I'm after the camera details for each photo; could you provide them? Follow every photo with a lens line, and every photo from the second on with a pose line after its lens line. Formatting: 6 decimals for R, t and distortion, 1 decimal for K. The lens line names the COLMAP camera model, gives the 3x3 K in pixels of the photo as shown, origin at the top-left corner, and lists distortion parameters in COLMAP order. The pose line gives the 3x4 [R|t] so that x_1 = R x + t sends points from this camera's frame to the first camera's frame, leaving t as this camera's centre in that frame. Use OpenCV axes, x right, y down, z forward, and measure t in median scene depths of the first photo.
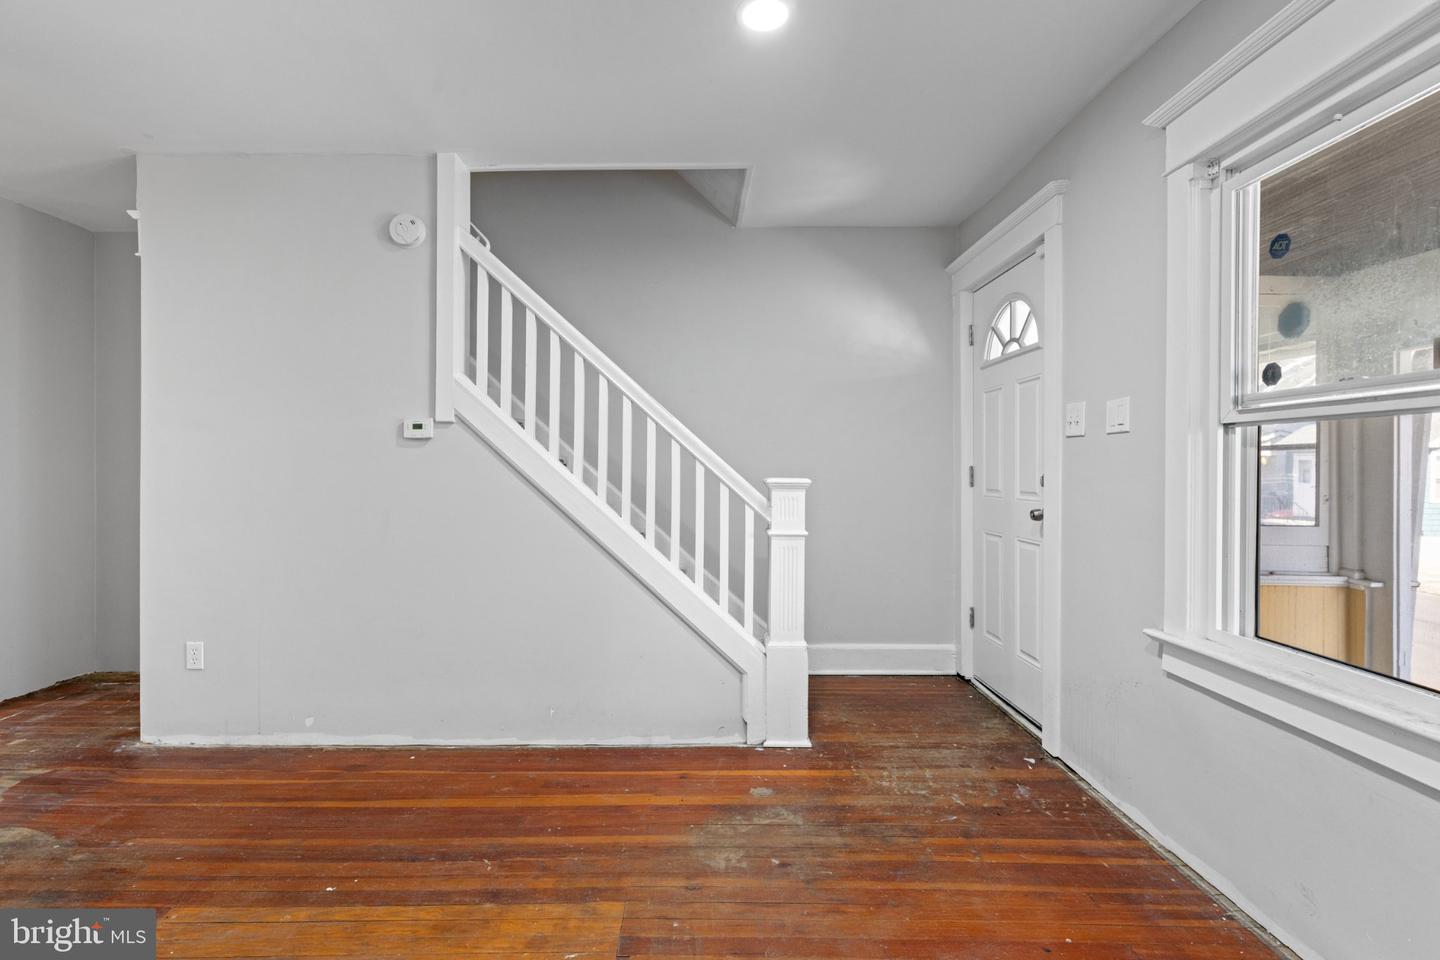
lens RADIAL K [[655.6, 0, 713.2], [0, 655.6, 476.3], [0, 0, 1]] dist [0.009155, -0.001321]
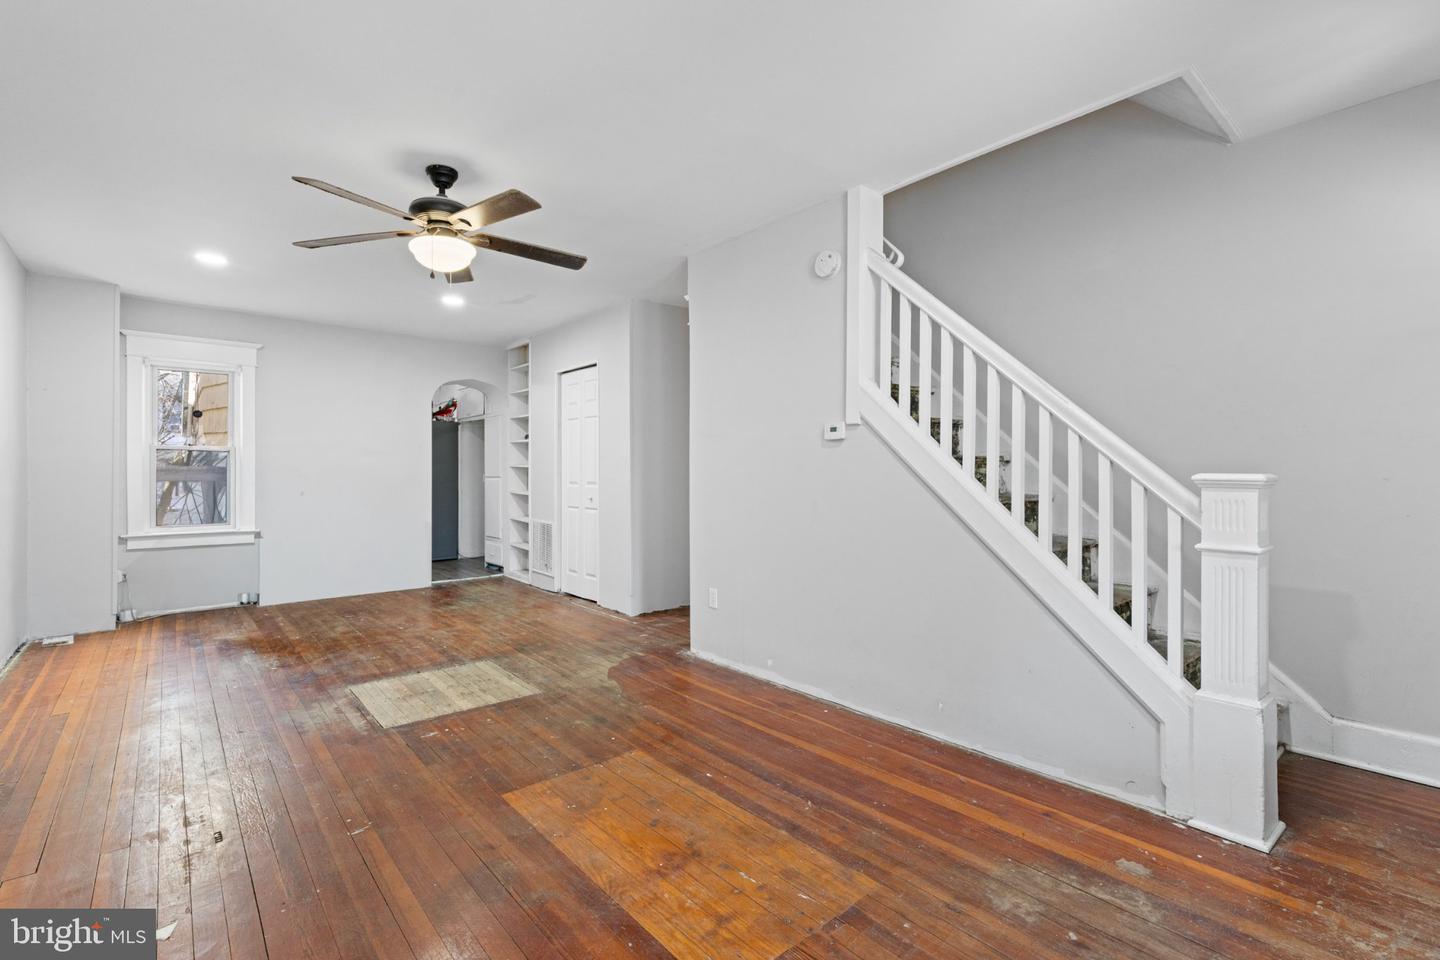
lens RADIAL K [[655.6, 0, 724.9], [0, 655.6, 471.9], [0, 0, 1]] dist [0.009155, -0.001321]
pose [[0.658227, -0.001943, -0.752817, 0.322871], [-0.002782, 0.999984, -0.005014, 0.006624], [0.752814, 0.005395, 0.658211, 0.093372]]
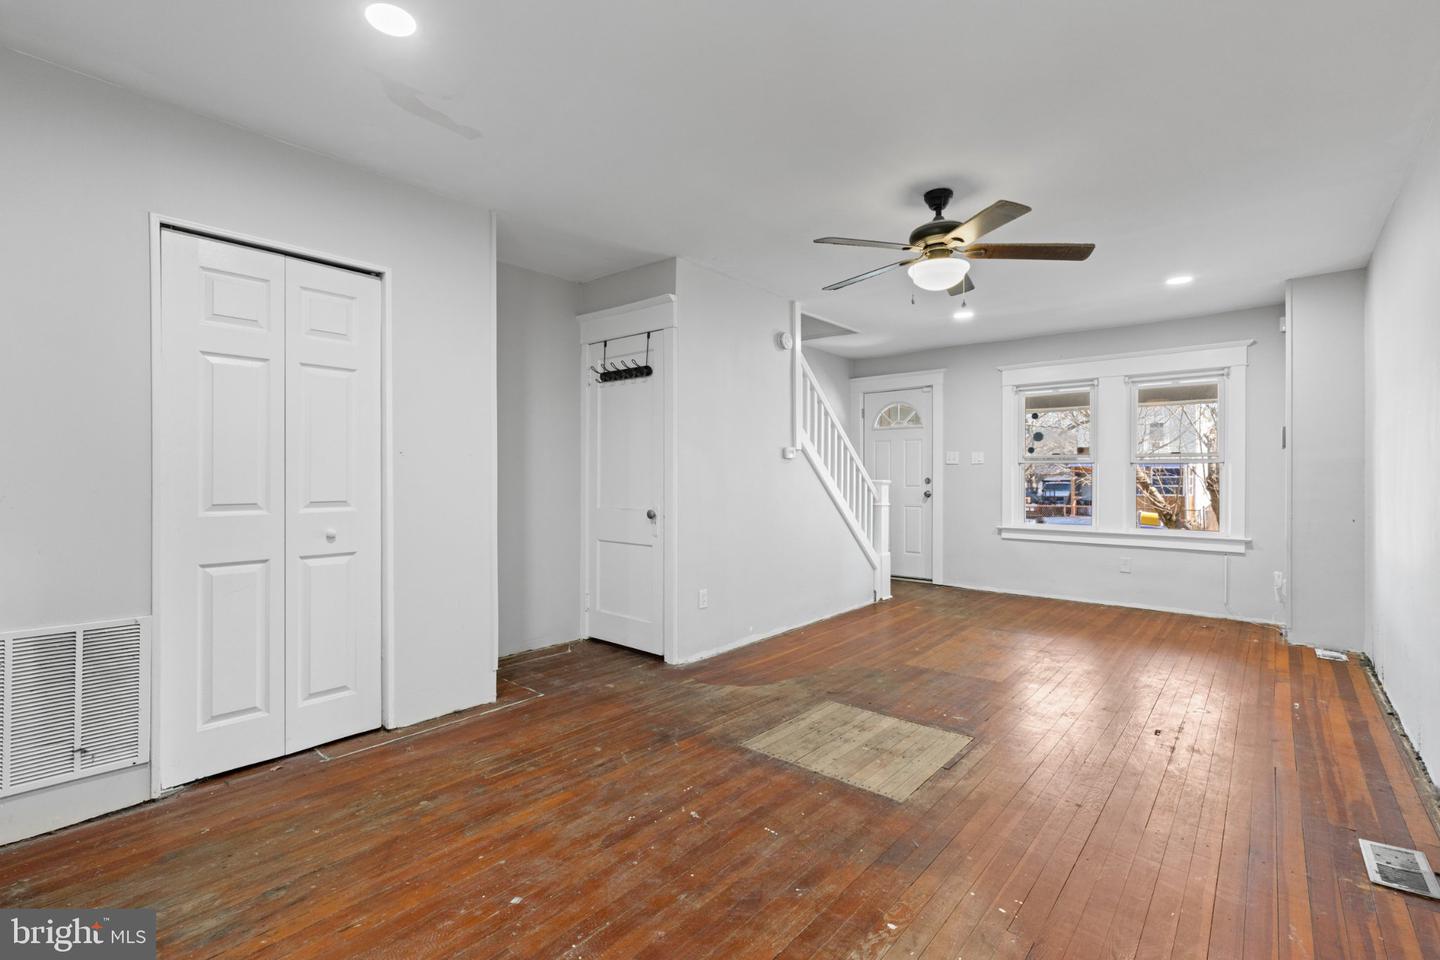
lens RADIAL K [[655.6, 0, 719.9], [0, 655.6, 476.6], [0, 0, 1]] dist [0.009155, -0.001321]
pose [[0.631536, -0.000005, 0.775347, -2.077874], [0.004437, 0.999984, -0.003608, -0.002308], [-0.775334, 0.005719, 0.631526, 0.022551]]
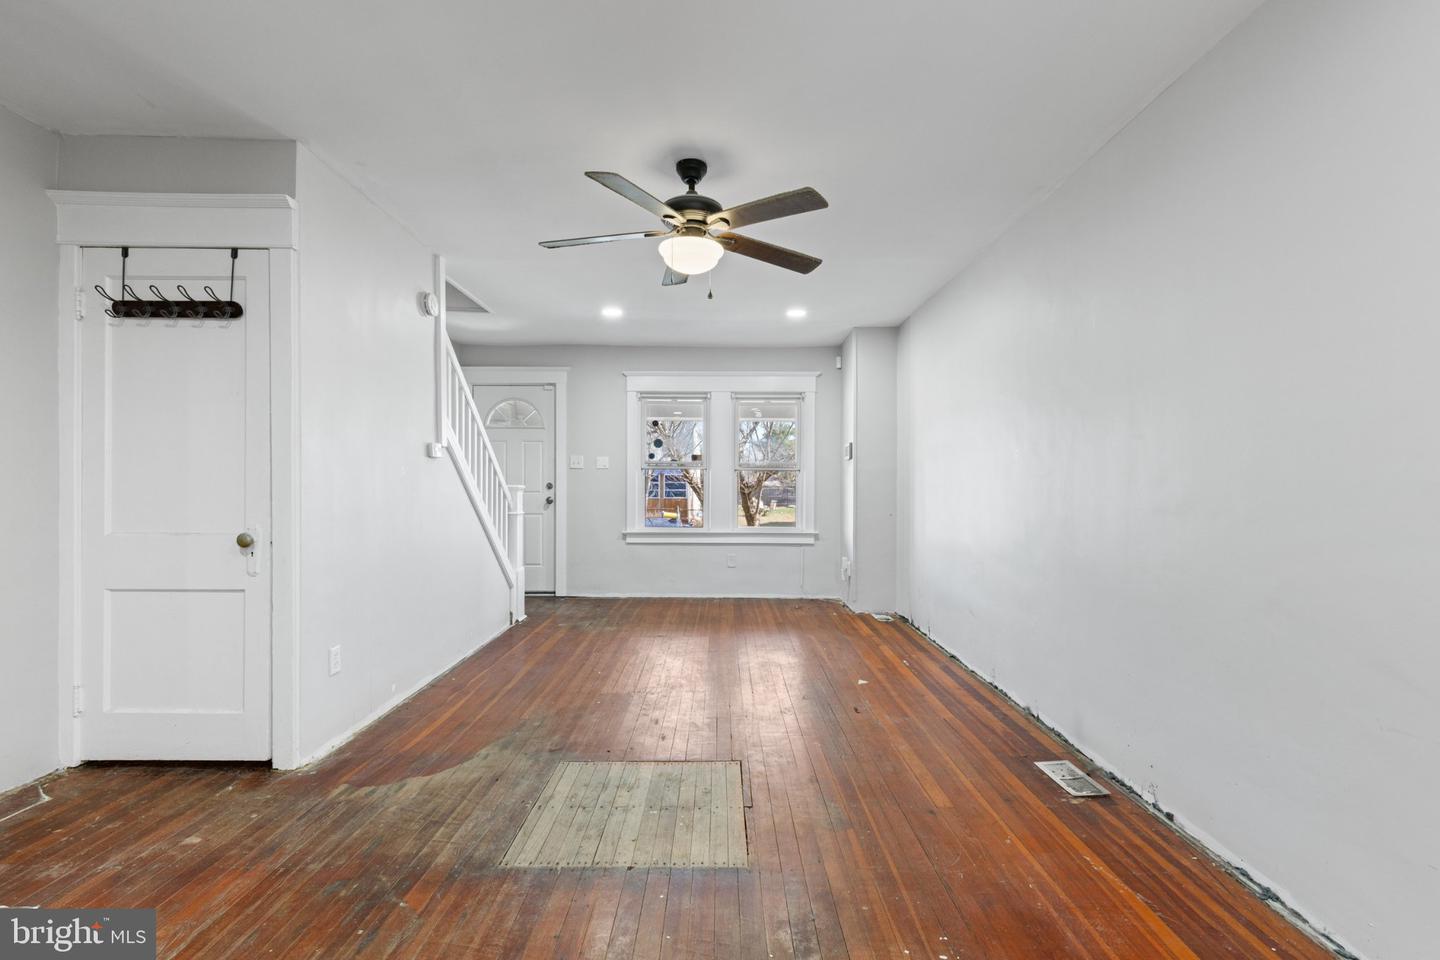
lens RADIAL K [[655.6, 0, 731.4], [0, 655.6, 488.0], [0, 0, 1]] dist [0.009155, -0.001321]
pose [[-0.031787, -0.008630, 0.999457, -1.974492], [0.003779, 0.999955, 0.008755, -0.003024], [-0.999488, 0.004055, -0.031753, 0.446637]]
